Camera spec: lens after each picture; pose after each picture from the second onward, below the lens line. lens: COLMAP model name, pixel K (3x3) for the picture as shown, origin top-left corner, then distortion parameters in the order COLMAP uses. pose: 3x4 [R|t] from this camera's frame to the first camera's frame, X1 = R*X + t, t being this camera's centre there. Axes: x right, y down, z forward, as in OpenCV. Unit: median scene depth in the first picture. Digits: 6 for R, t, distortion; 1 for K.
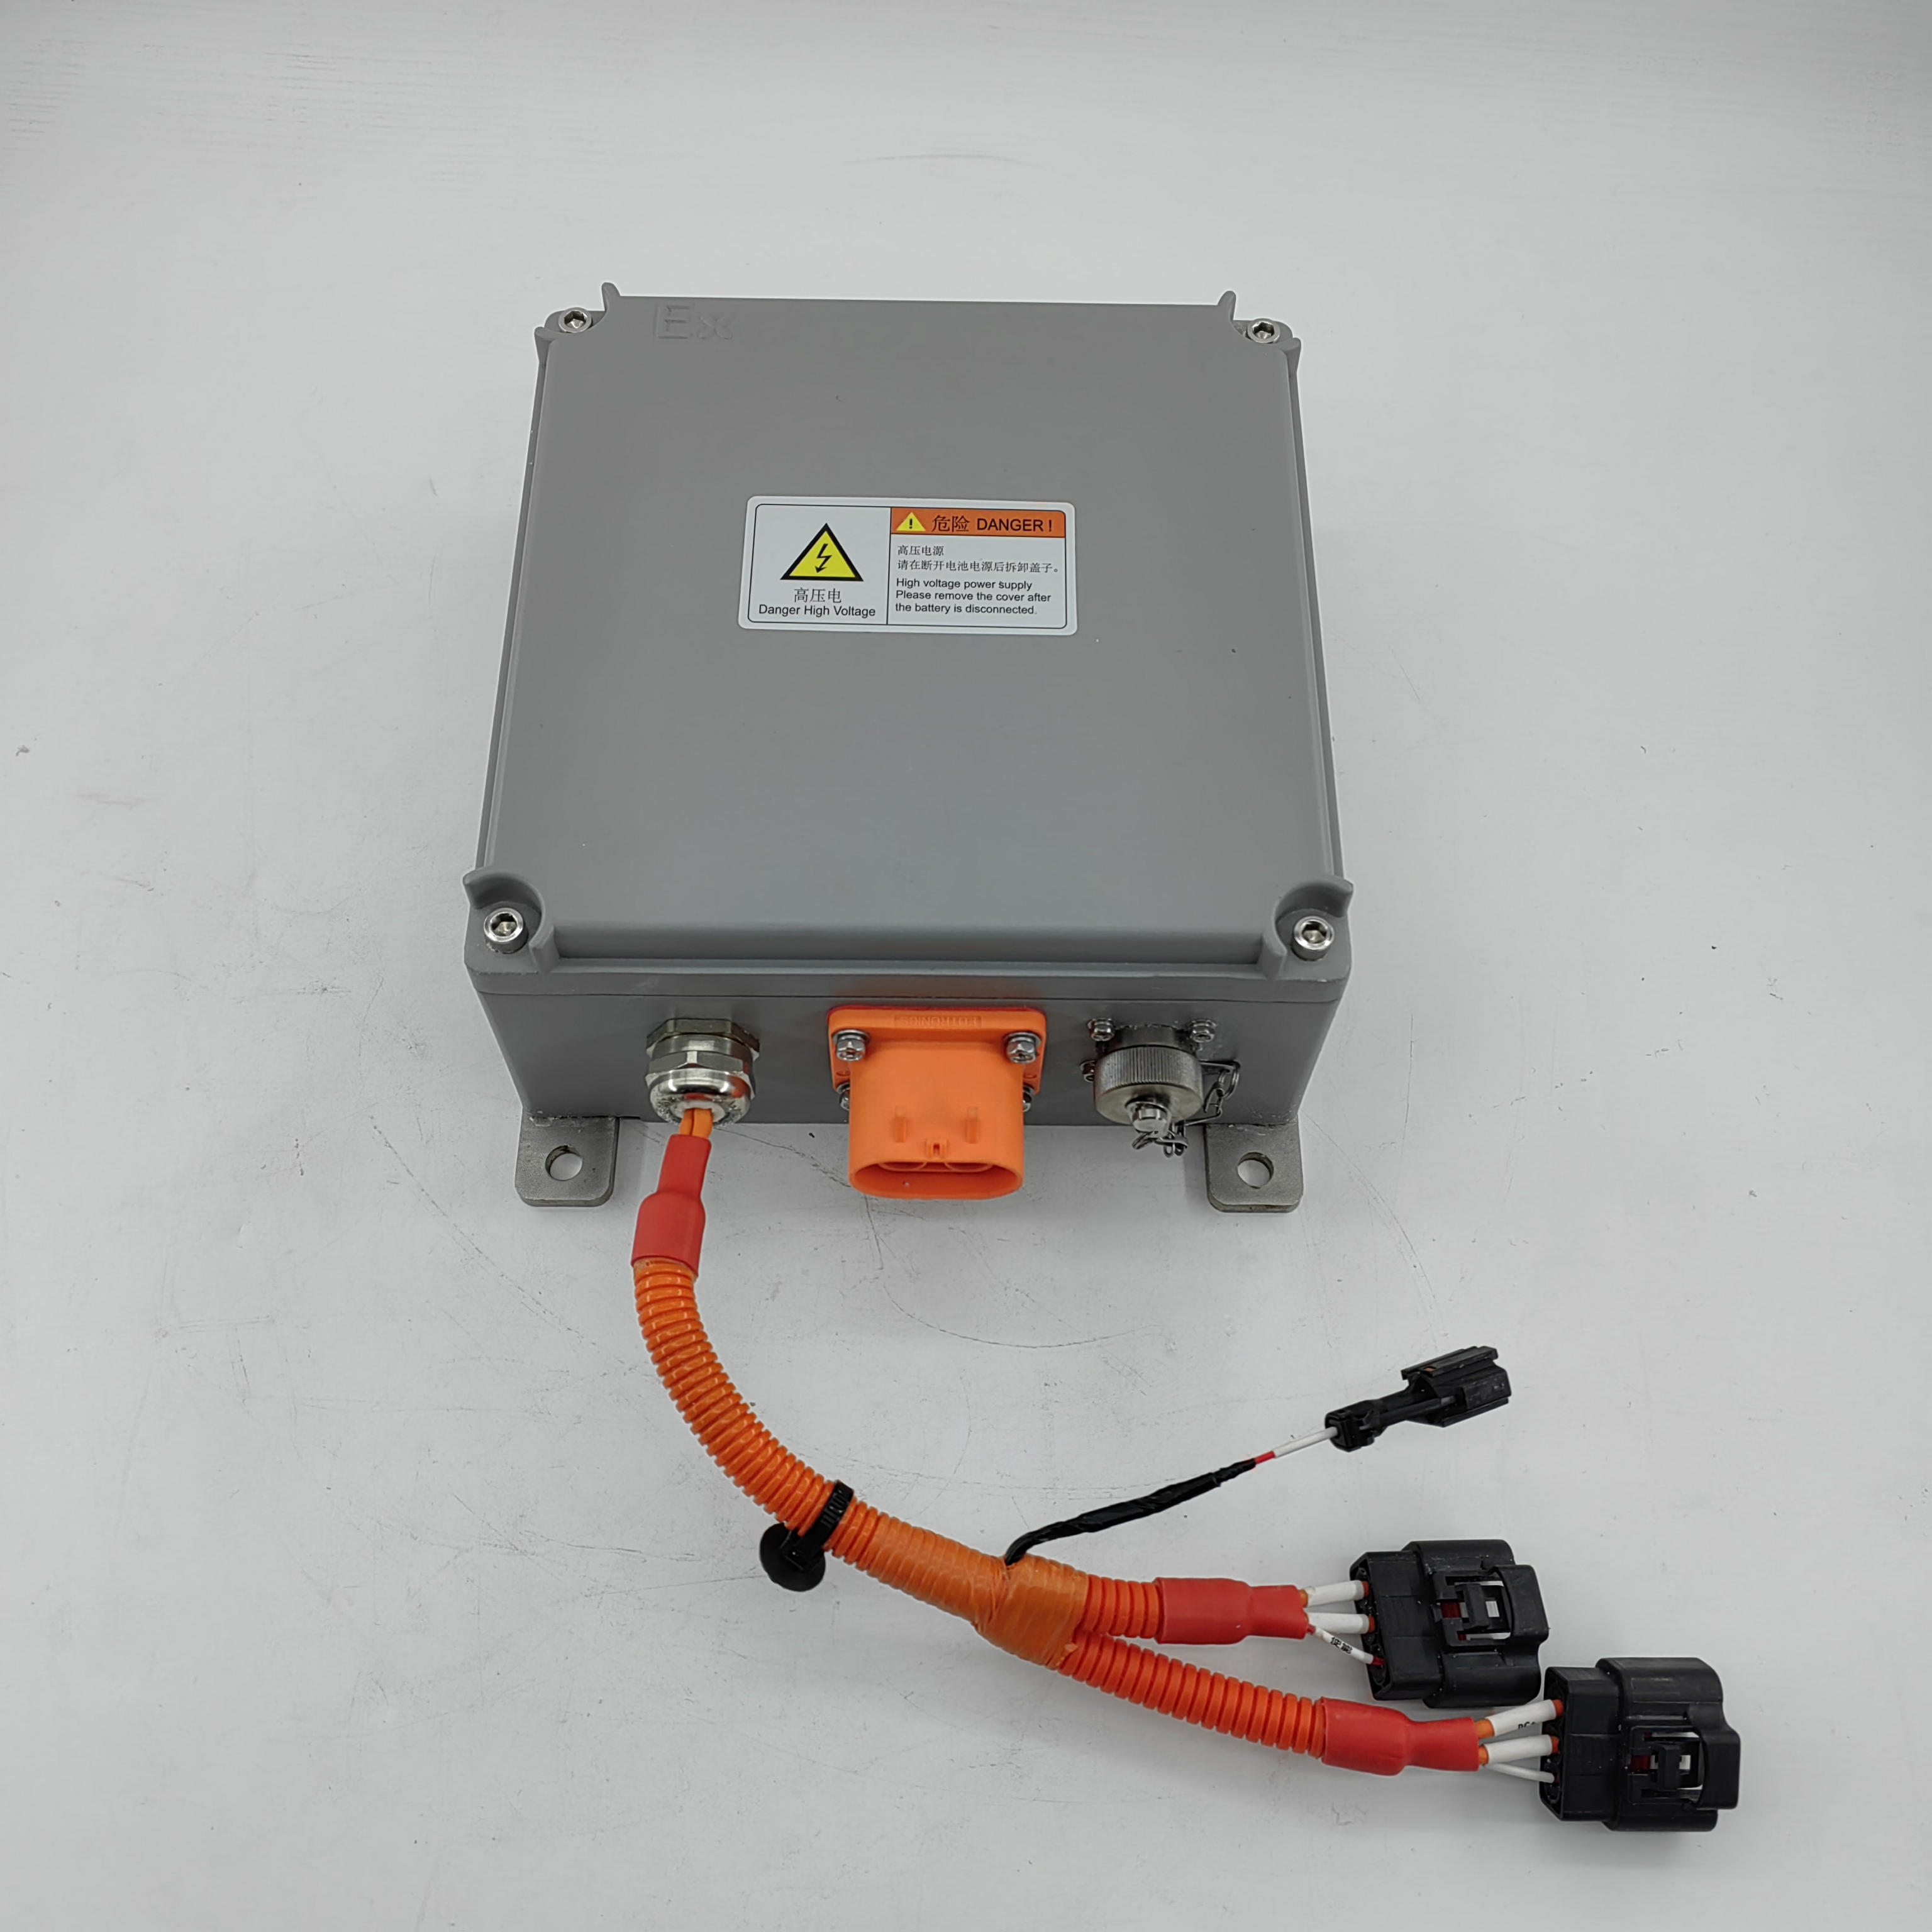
lens RADIAL K [[2120.5, 0, 960.6], [0, 2120.5, 1001.5], [0, 0, 1]] dist [0.113374, -0.266618]
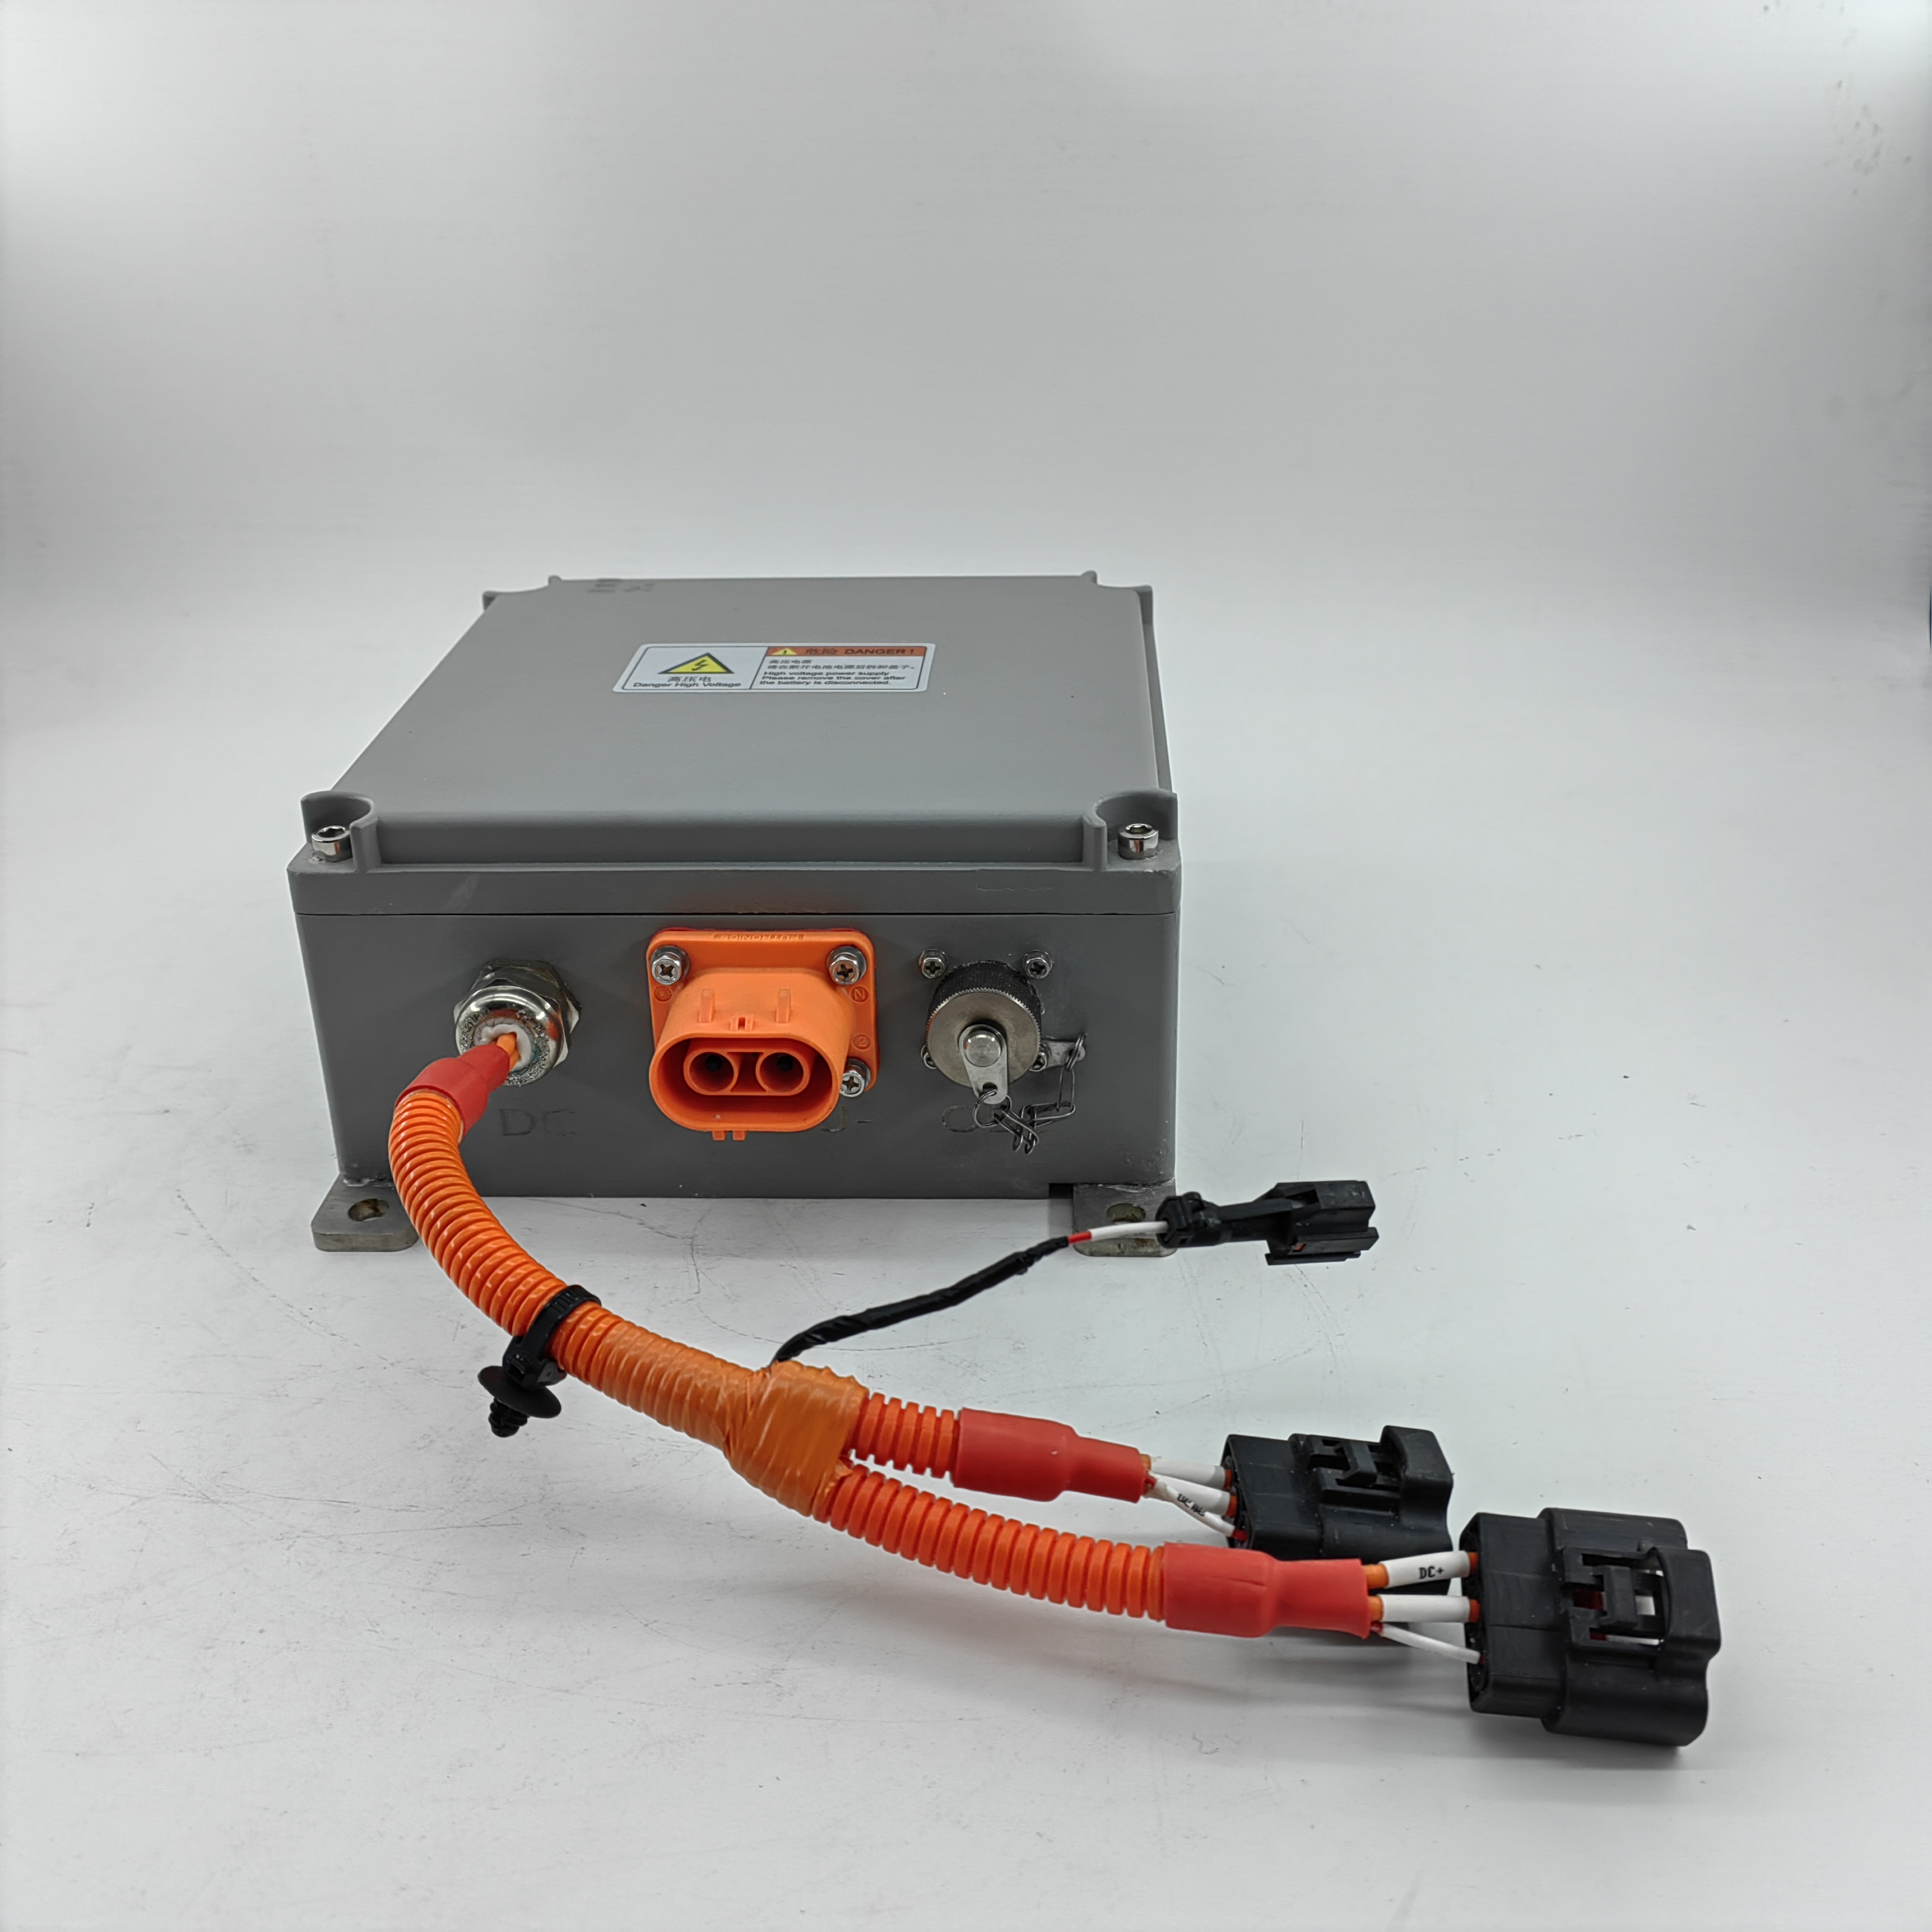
lens RADIAL K [[2120.5, 0, 960.6], [0, 2120.5, 1001.5], [0, 0, 1]] dist [0.113374, -0.266618]
pose [[0.998091, -0.013328, -0.060308, 0.132511], [-0.024669, 0.809144, -0.587092, 0.570541], [0.056622, 0.587459, 0.807271, 0.233064]]
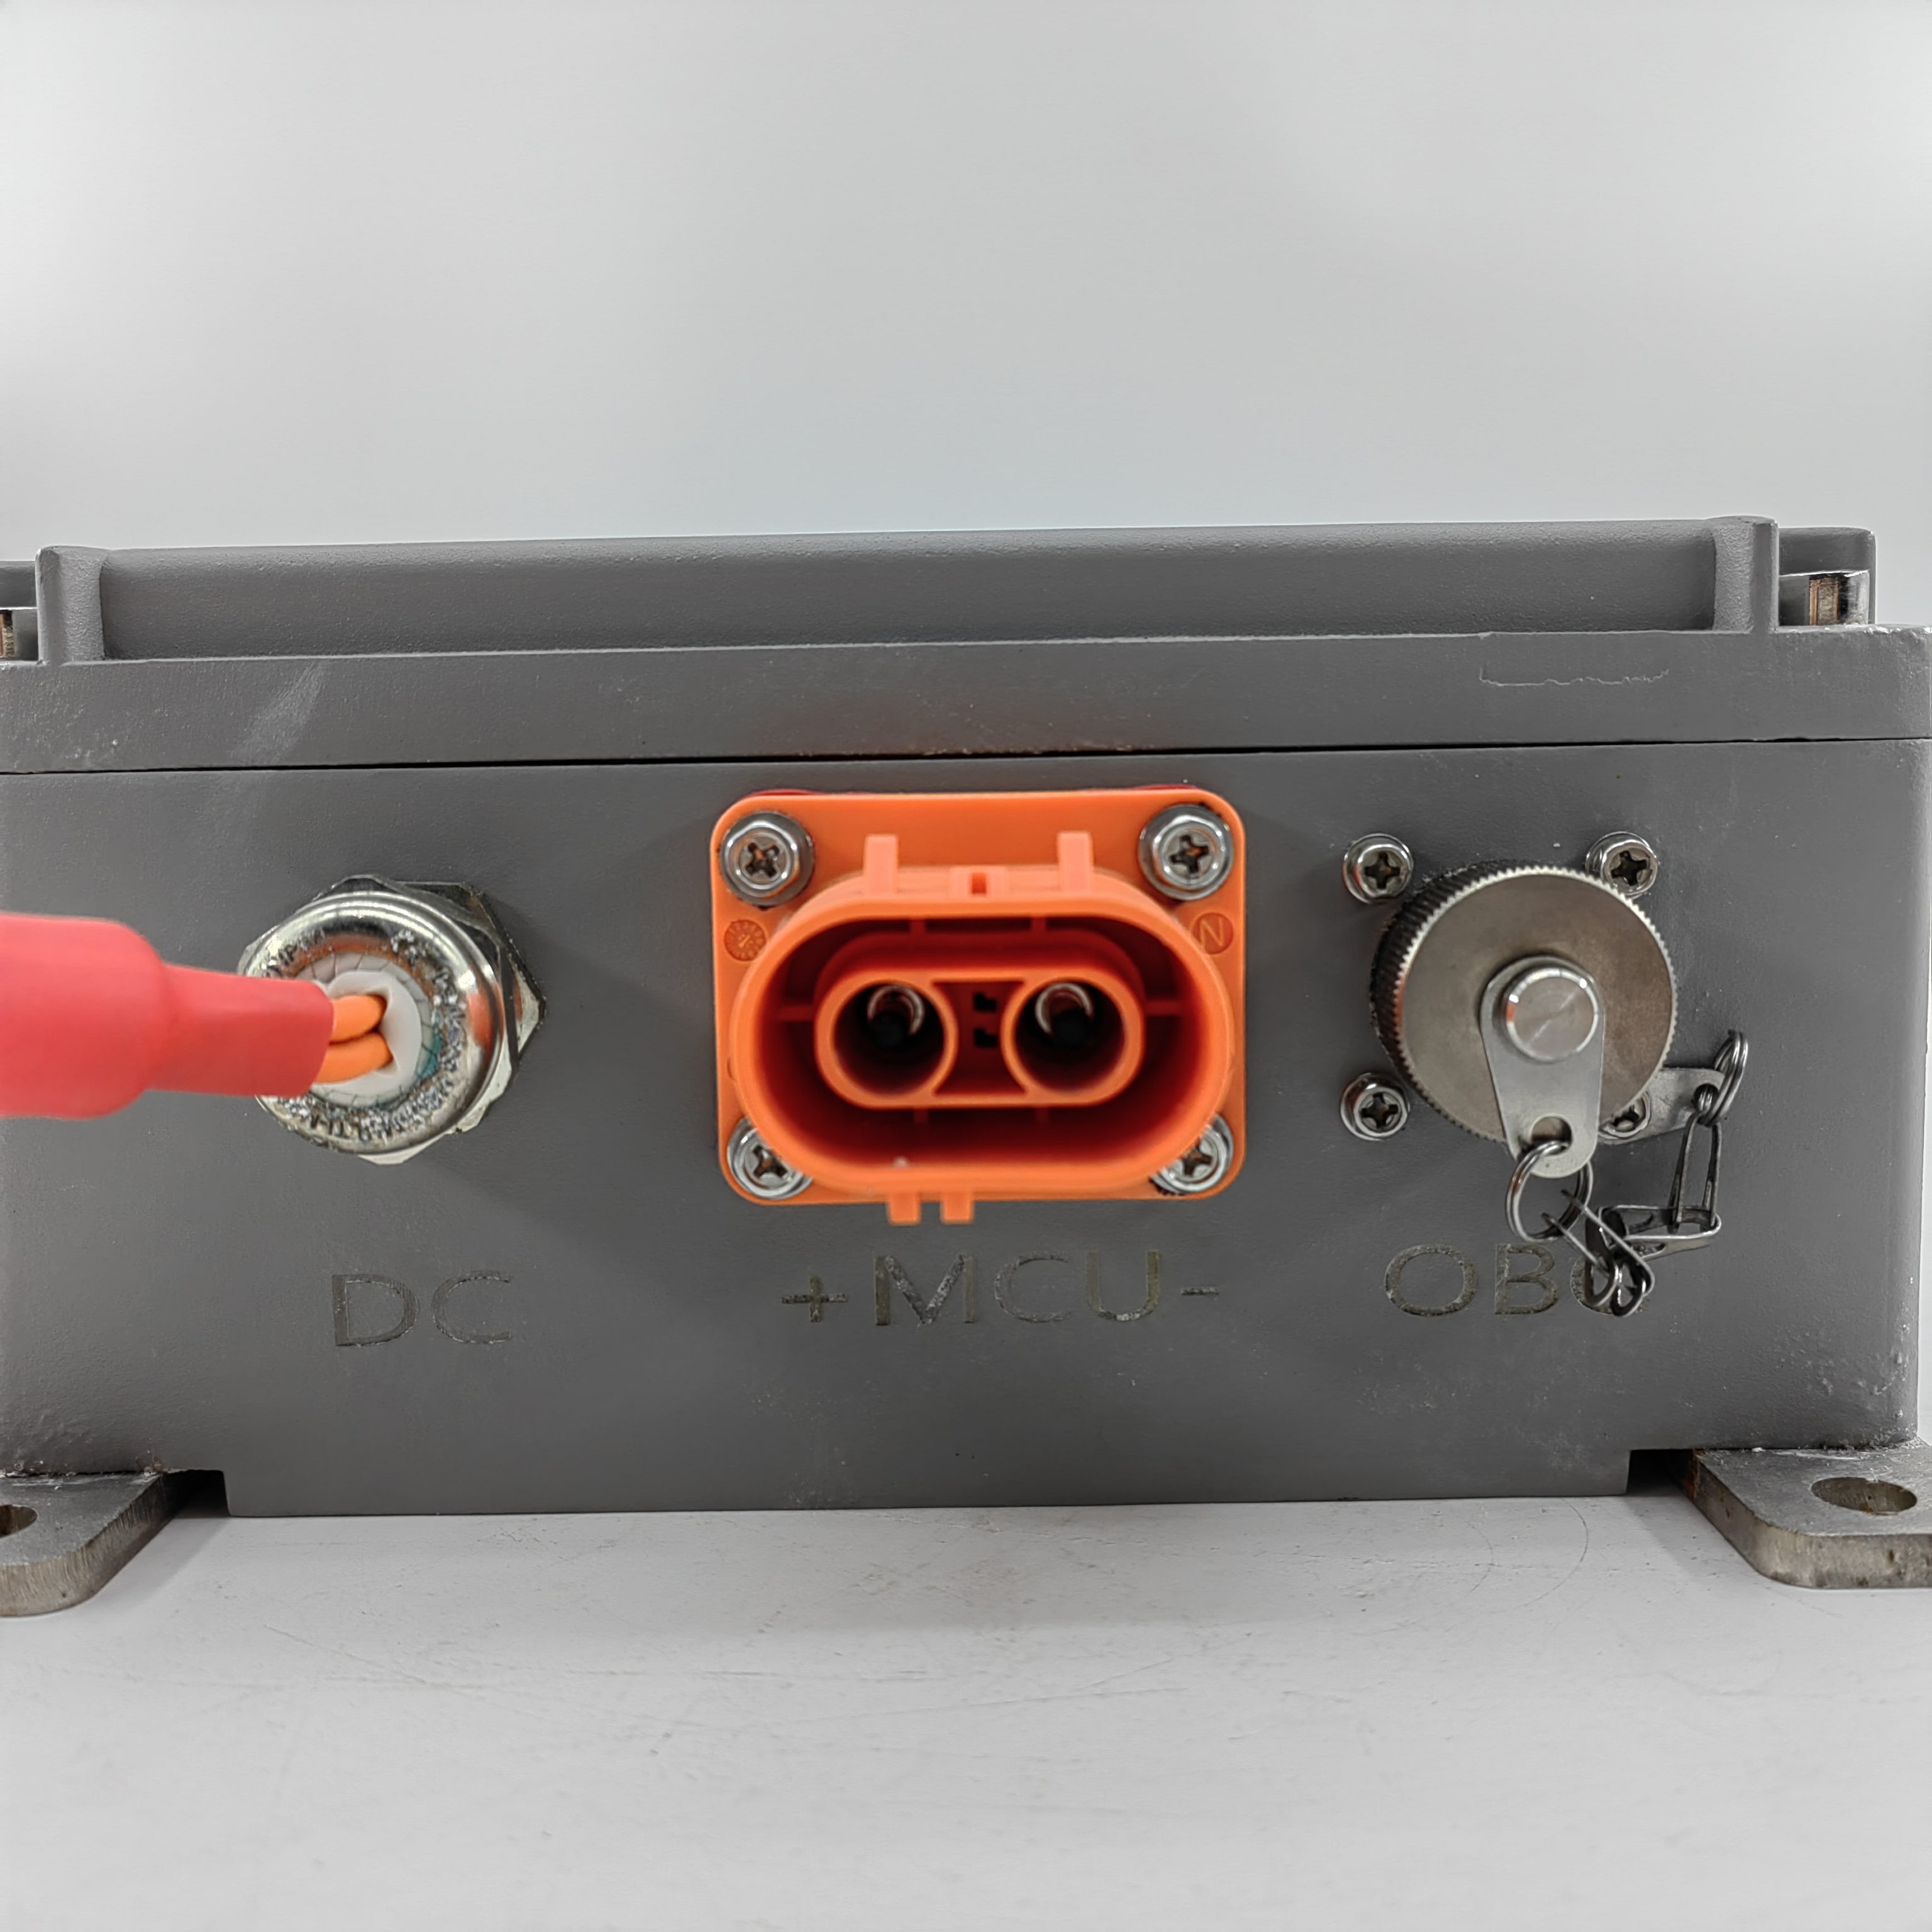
lens RADIAL K [[2120.5, 0, 960.6], [0, 2120.5, 1001.5], [0, 0, 1]] dist [0.113374, -0.266618]
pose [[0.999414, -0.033841, -0.005178, -0.012597], [0.014595, 0.557988, -0.829721, 0.357374], [0.030968, 0.829159, 0.558155, 0.767141]]
